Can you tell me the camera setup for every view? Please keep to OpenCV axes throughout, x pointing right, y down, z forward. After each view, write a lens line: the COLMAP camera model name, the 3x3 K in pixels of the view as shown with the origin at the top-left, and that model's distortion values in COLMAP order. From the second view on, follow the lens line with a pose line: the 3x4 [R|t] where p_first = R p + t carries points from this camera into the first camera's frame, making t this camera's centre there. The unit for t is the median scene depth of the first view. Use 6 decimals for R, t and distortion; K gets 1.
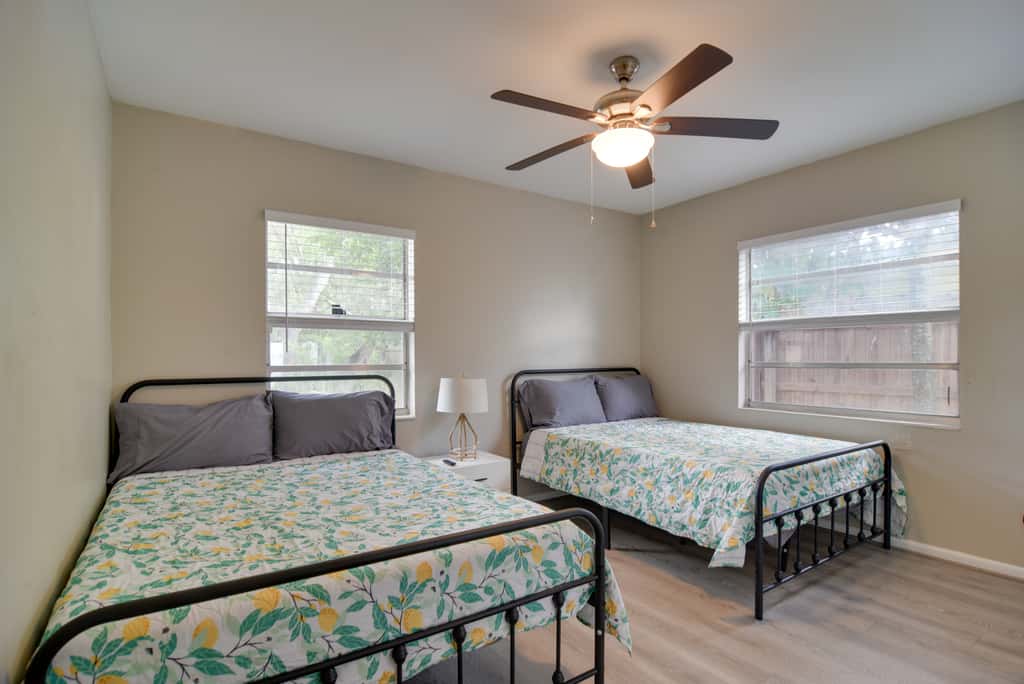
lens RADIAL K [[522.3, 0, 513.4], [0, 522.3, 348.6], [0, 0, 1]] dist [-0.014591, -0.000325]
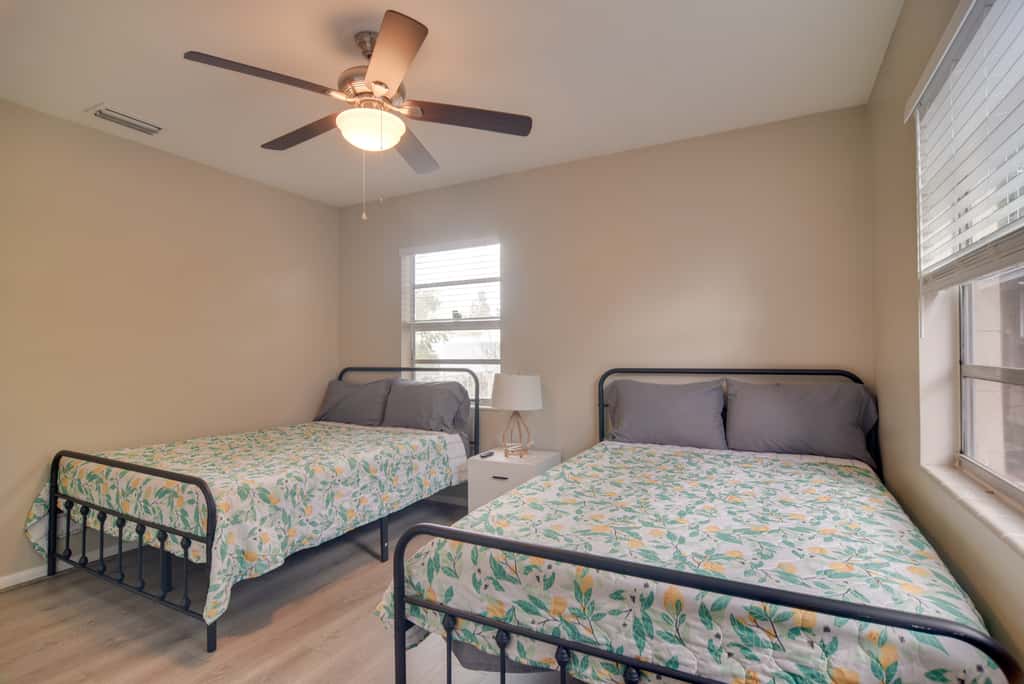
lens RADIAL K [[499.3, 0, 516.3], [0, 499.3, 347.7], [0, 0, 1]] dist [-0.015960, -0.001792]
pose [[0.471859, -0.005701, -0.881656, 1.026402], [0.016675, 0.999858, 0.002459, 0.003691], [0.881516, -0.015862, 0.471887, 0.754460]]
